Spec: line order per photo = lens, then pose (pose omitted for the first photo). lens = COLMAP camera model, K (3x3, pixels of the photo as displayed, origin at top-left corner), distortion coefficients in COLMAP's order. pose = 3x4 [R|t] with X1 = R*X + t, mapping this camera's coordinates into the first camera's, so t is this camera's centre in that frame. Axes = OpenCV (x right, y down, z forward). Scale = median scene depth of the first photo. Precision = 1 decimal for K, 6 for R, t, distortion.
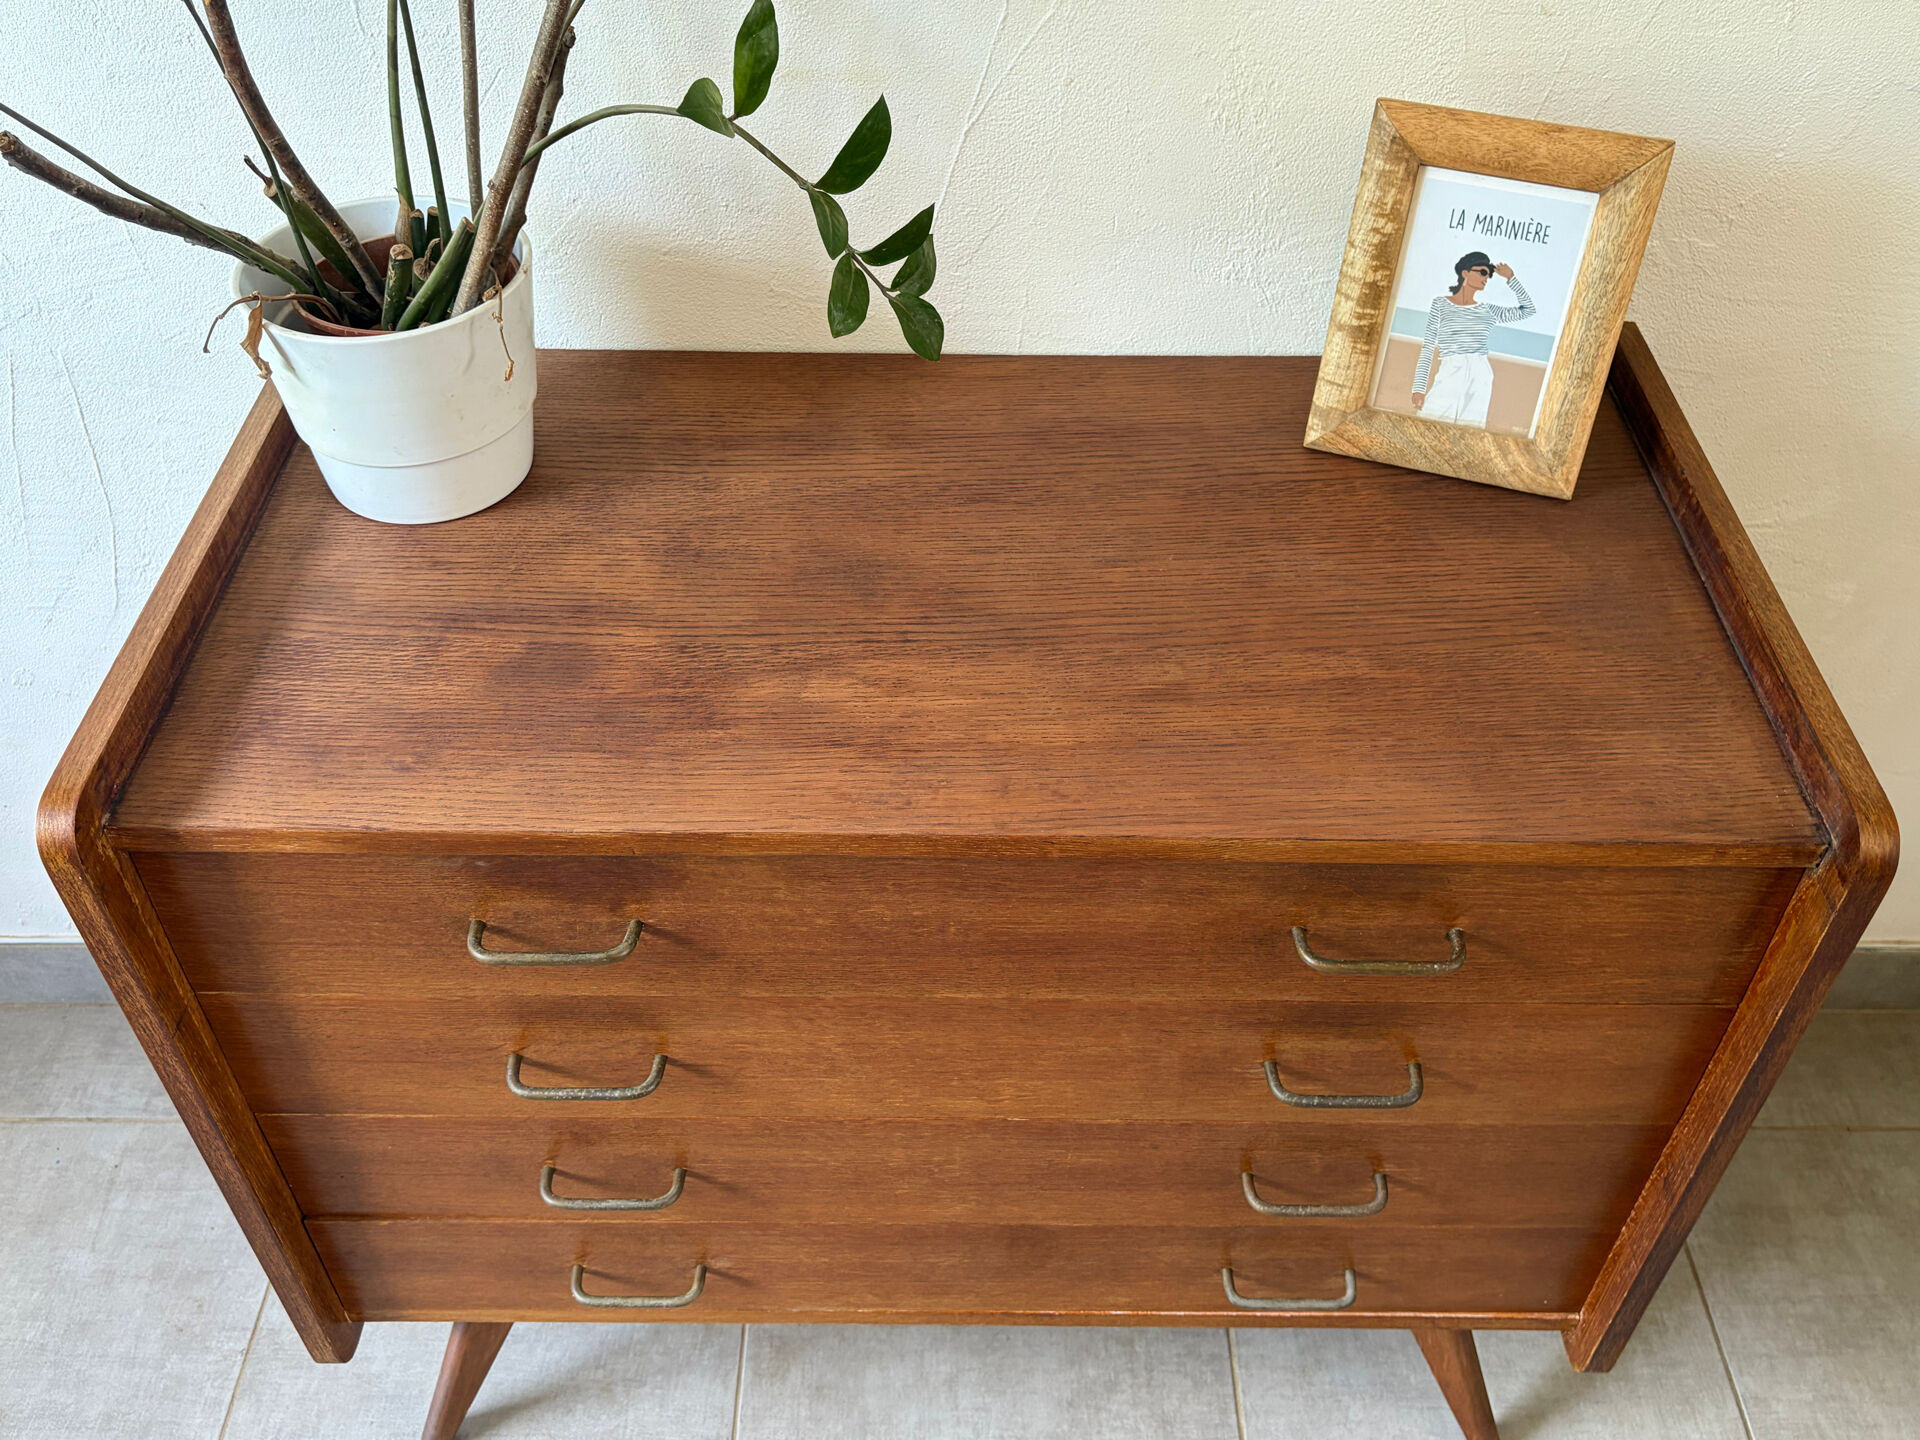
lens RADIAL K [[1734.6, 0, 963.4], [0, 1734.6, 734.1], [0, 0, 1]] dist [0.015041, -0.000359]
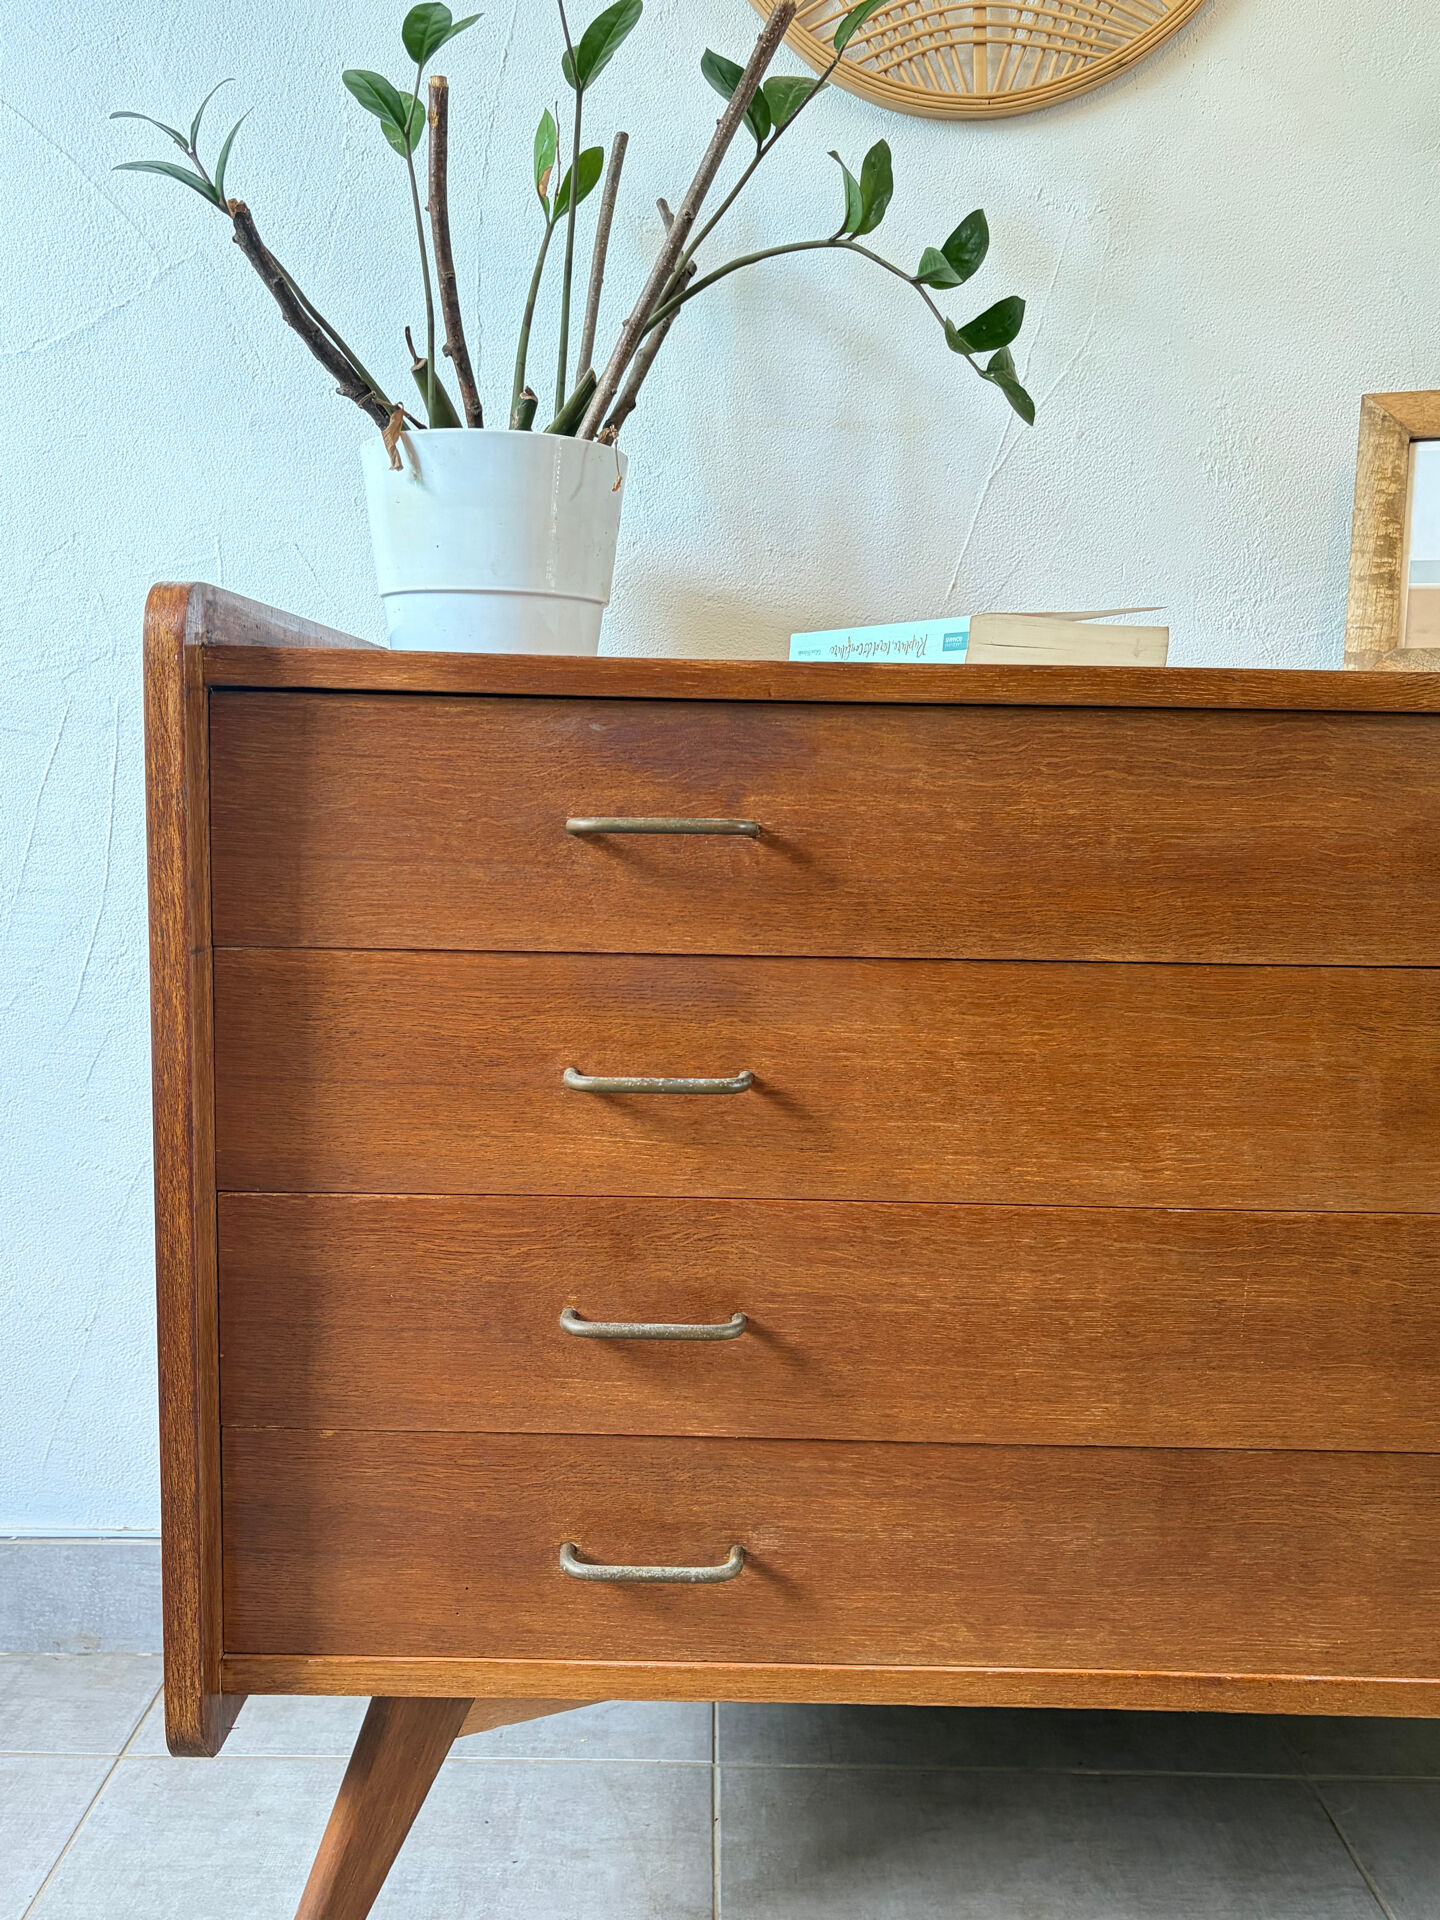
lens RADIAL K [[1703.1, 0, 709.6], [0, 1703.1, 967.9], [0, 0, 1]] dist [0.066542, -0.091299]
pose [[0.999937, 0.010995, 0.002047, -0.193303], [-0.007506, 0.795440, -0.605985, 0.633575], [-0.008291, 0.605932, 0.795473, 0.324831]]
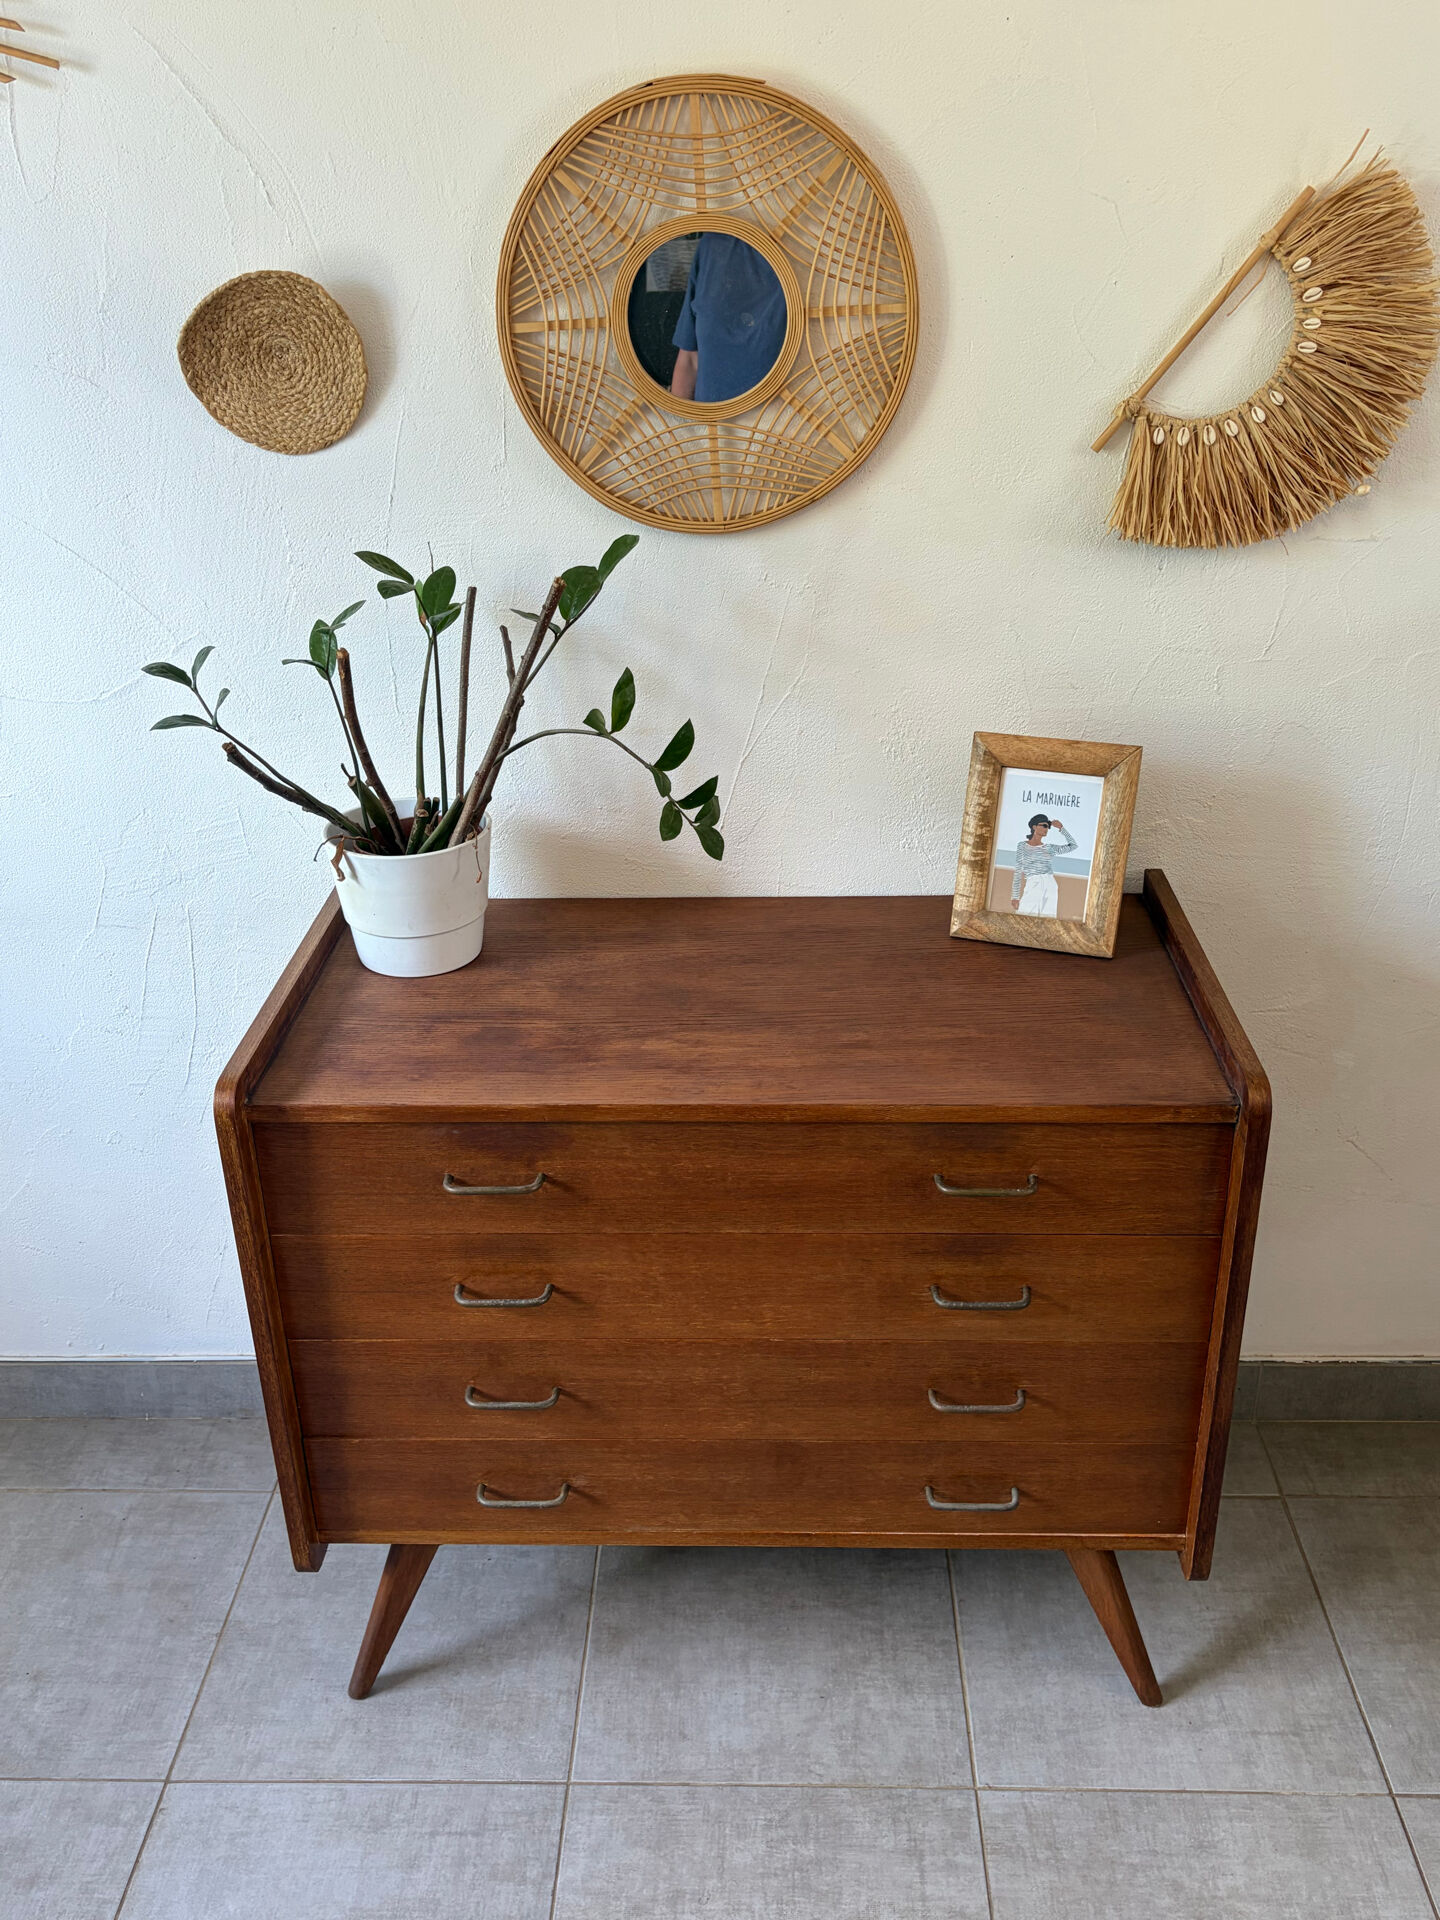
lens RADIAL K [[1710.8, 0, 720.8], [0, 1710.8, 965.8], [0, 0, 1]] dist [0.034836, -0.024823]
pose [[0.999109, -0.013938, -0.039834, 0.048971], [0.000923, 0.950874, -0.309576, 0.392089], [0.042193, 0.309263, 0.950040, -0.575345]]
